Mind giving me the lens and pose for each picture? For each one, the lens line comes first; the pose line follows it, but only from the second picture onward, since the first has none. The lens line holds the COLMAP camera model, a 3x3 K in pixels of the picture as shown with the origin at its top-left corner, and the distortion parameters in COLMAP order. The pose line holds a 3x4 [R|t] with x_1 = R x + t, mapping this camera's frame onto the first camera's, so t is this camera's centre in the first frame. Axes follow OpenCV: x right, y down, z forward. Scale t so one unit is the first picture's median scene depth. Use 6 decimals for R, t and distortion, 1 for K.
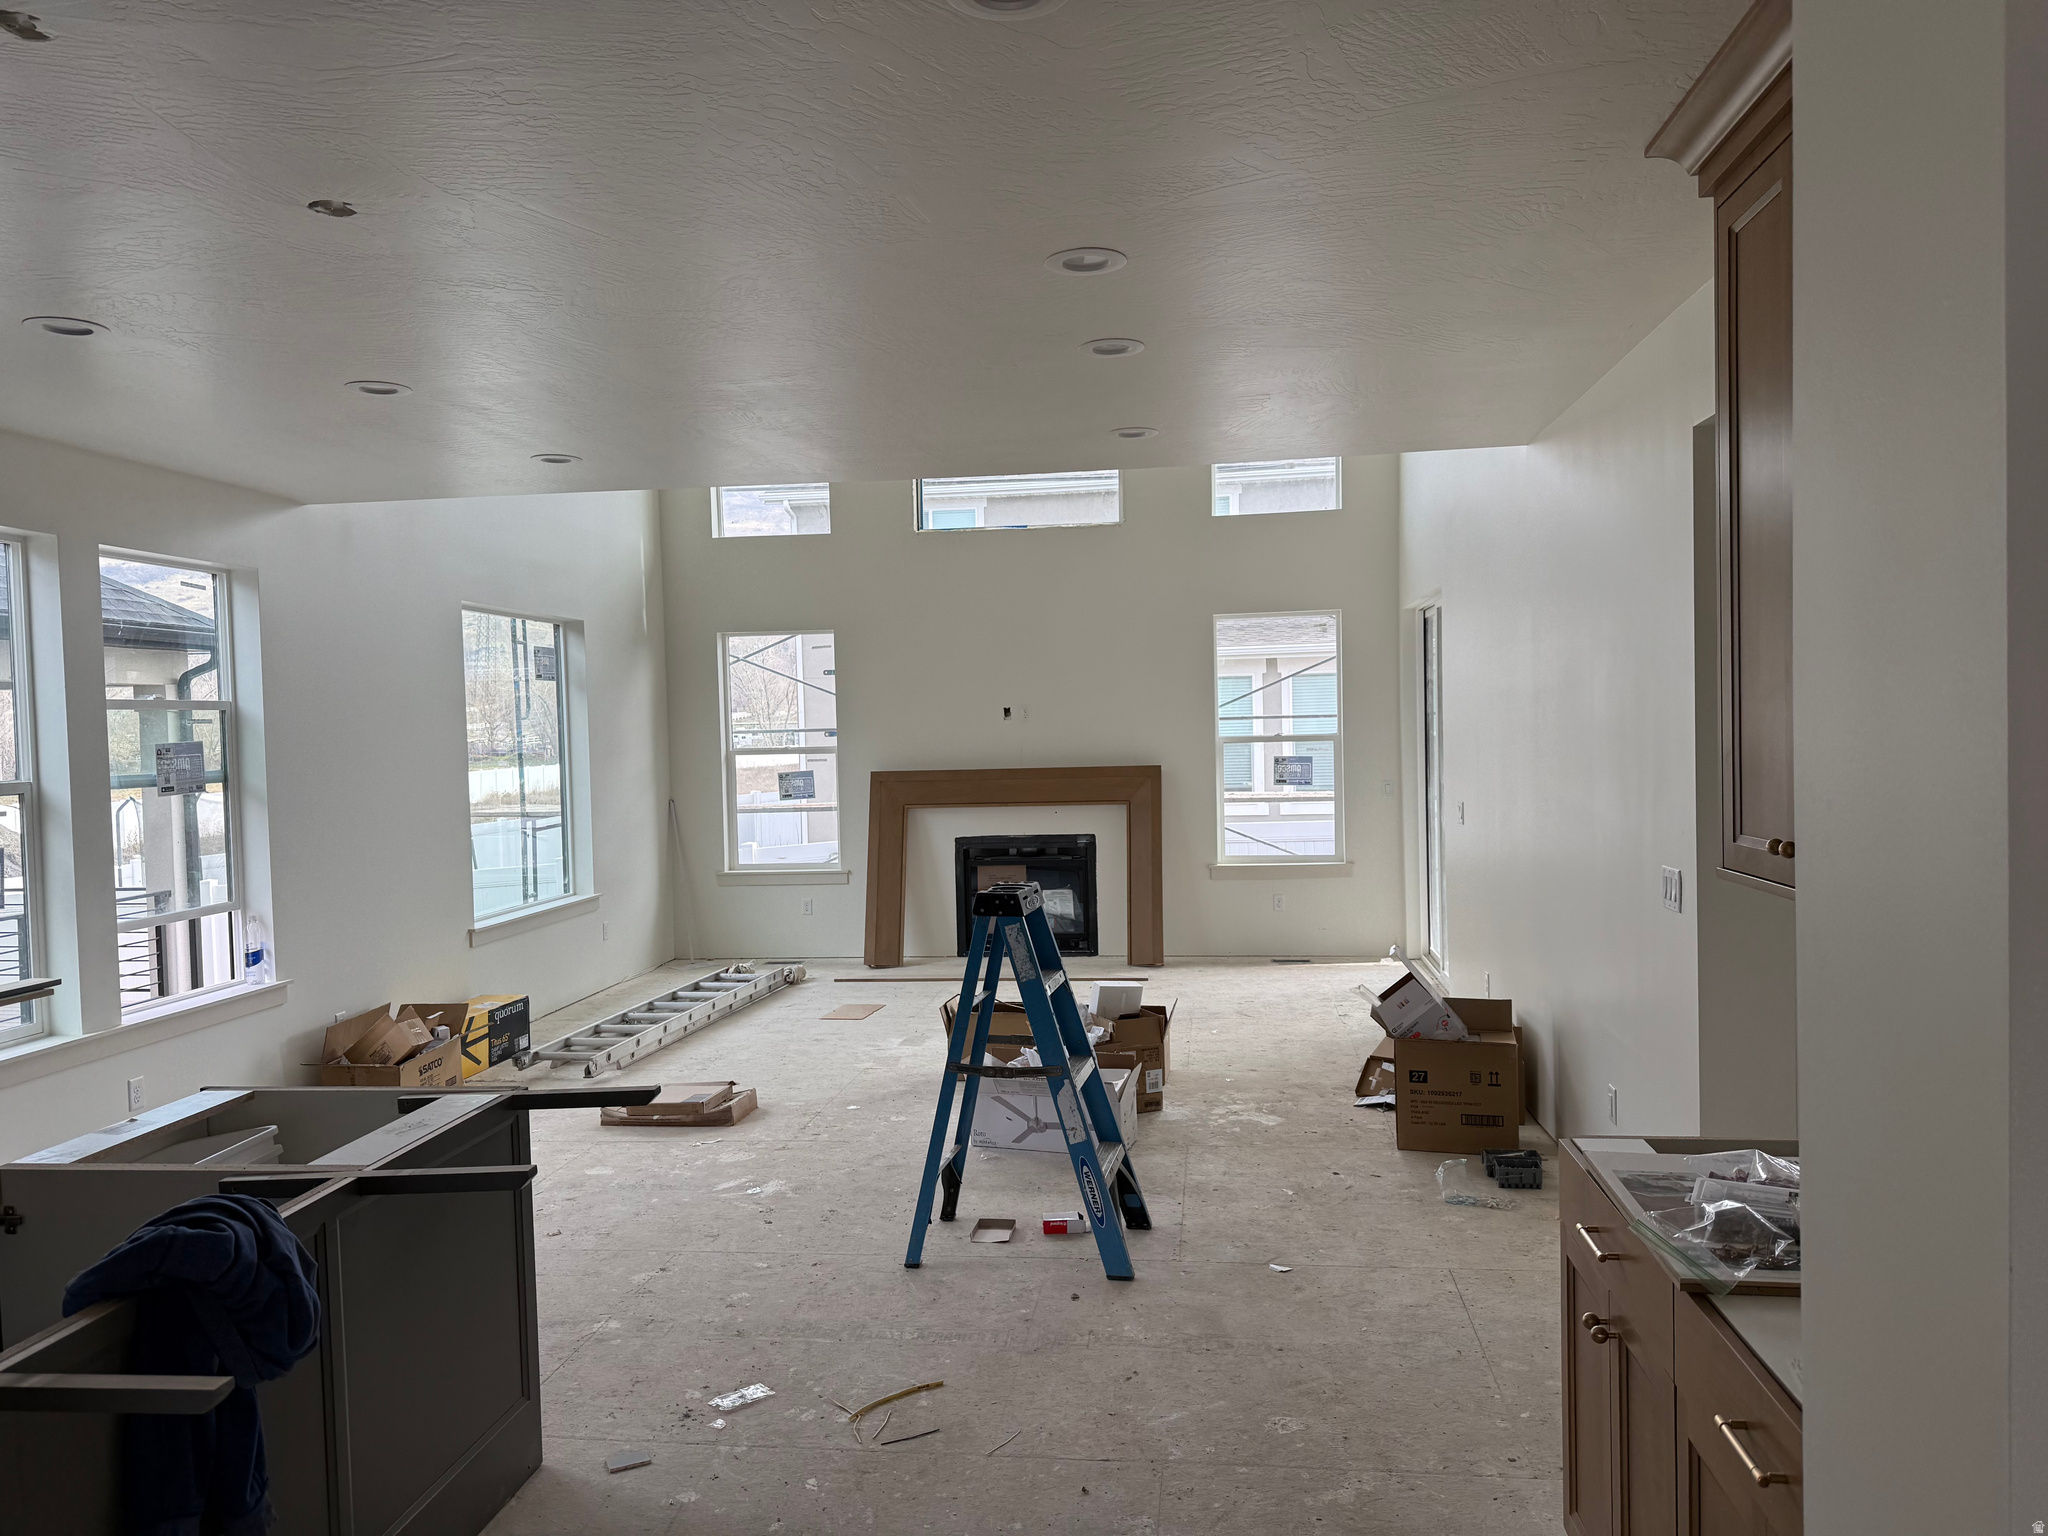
lens RADIAL K [[1434.7, 0, 1039.8], [0, 1434.7, 768.3], [0, 0, 1]] dist [0.035677, -0.016027]
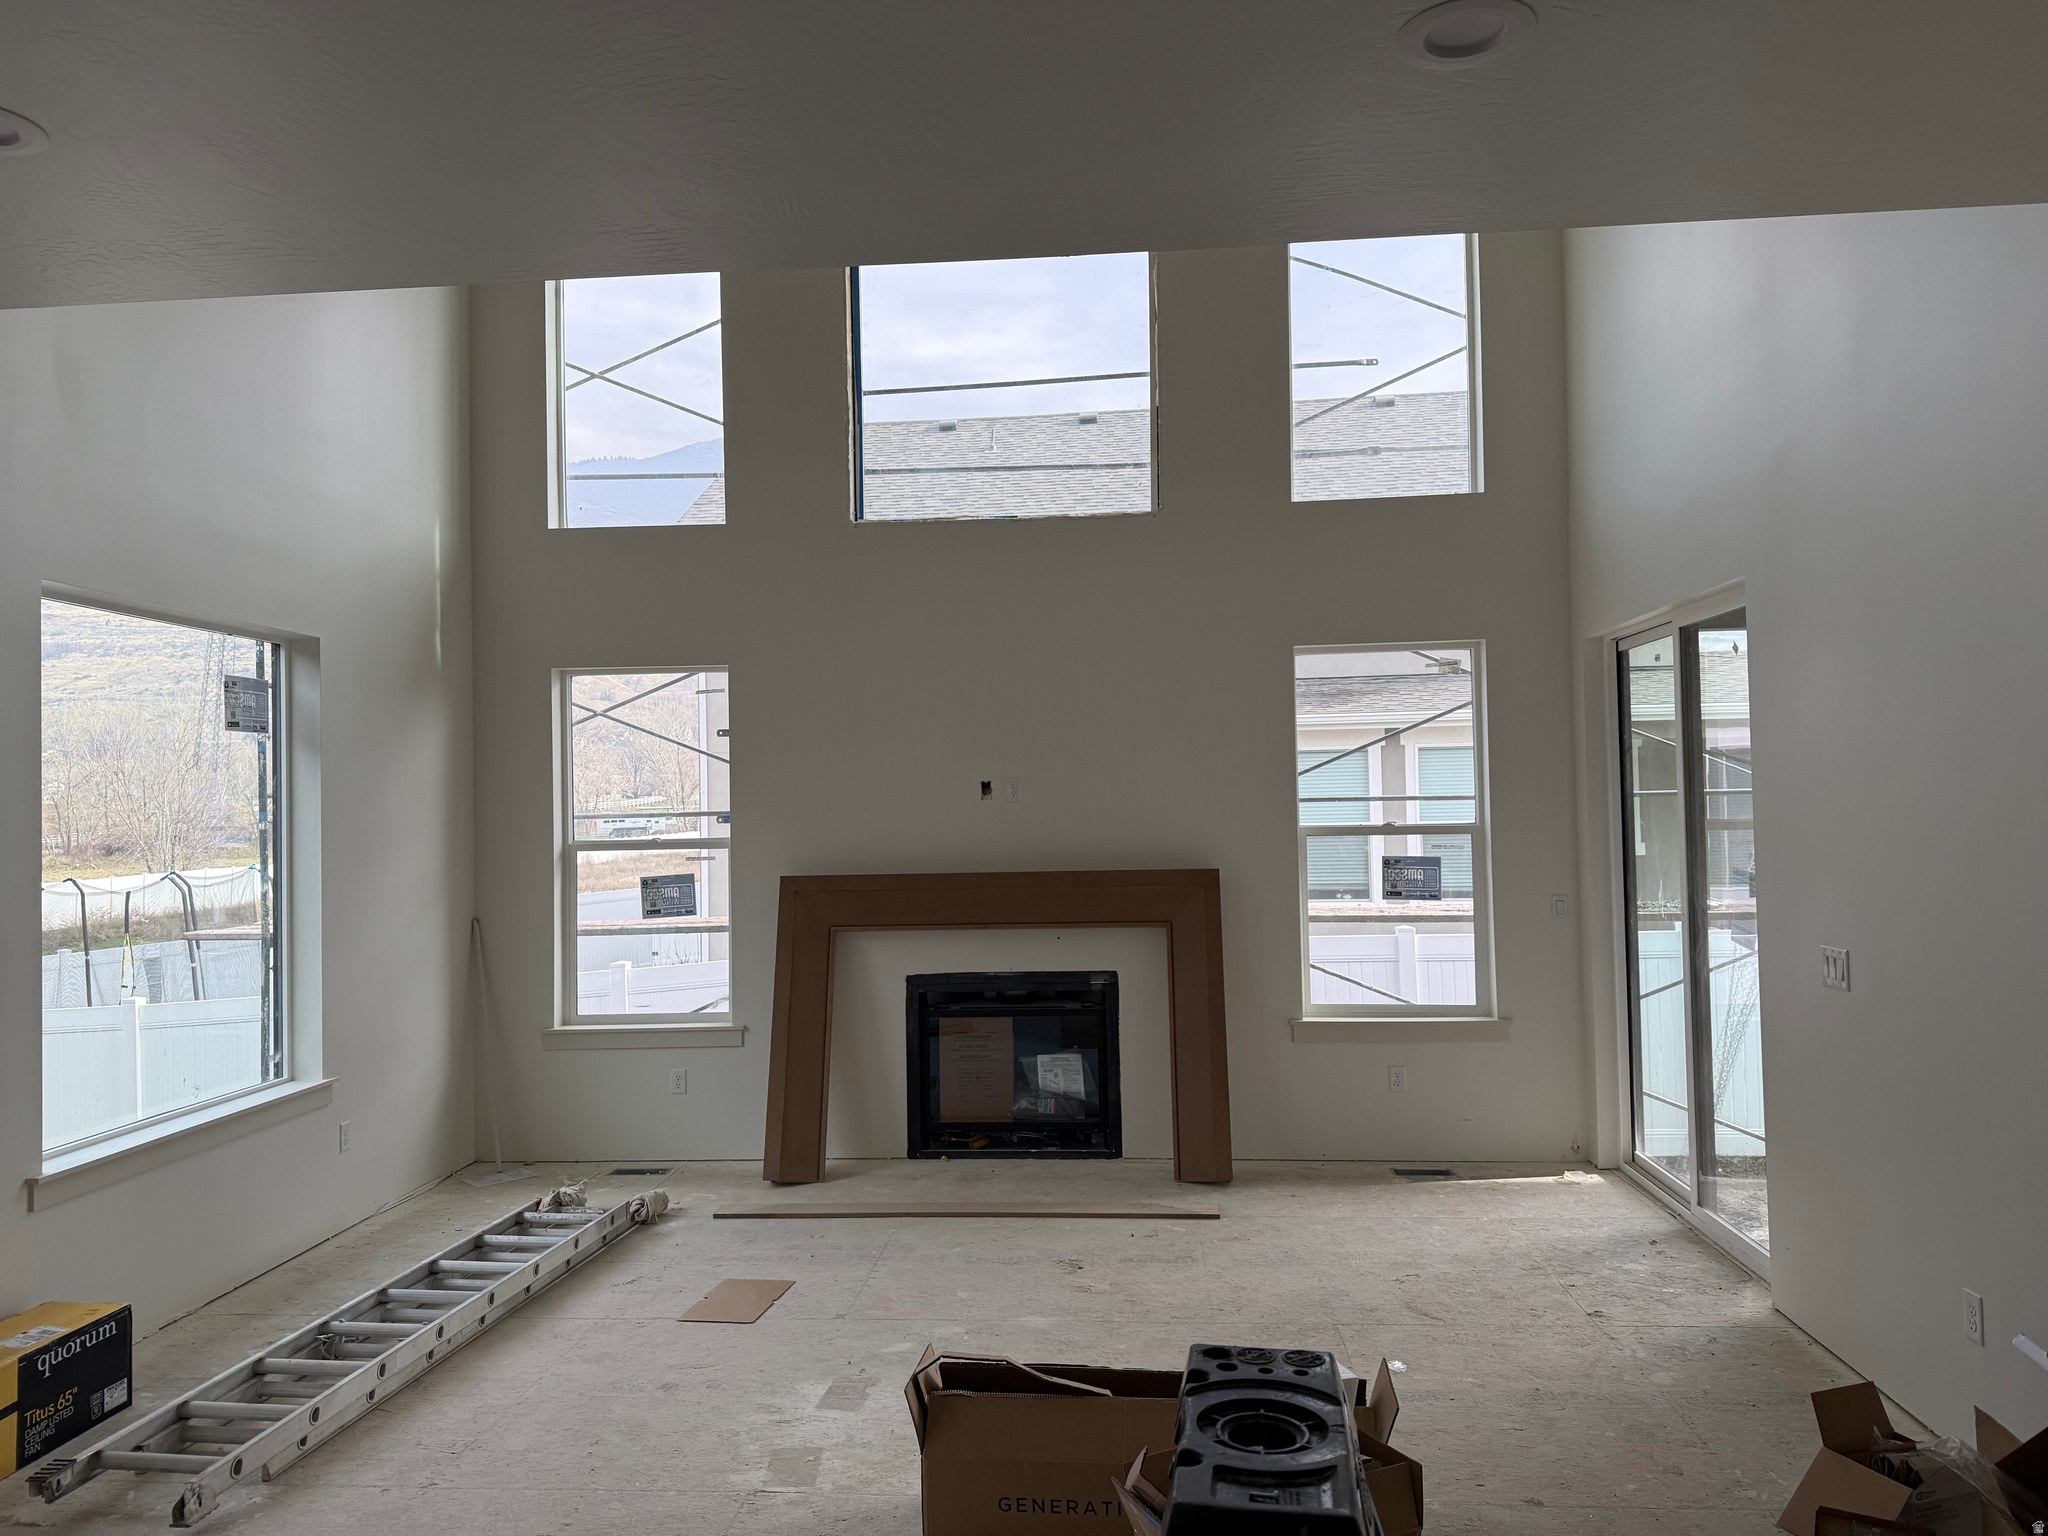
lens RADIAL K [[1434.7, 0, 1018.1], [0, 1434.7, 763.3], [0, 0, 1]] dist [0.035677, -0.016027]
pose [[0.999124, 0.006139, 0.041391, -0.035782], [-0.003573, 0.998083, -0.061785, -0.009475], [-0.041691, 0.061583, 0.997231, 0.332038]]
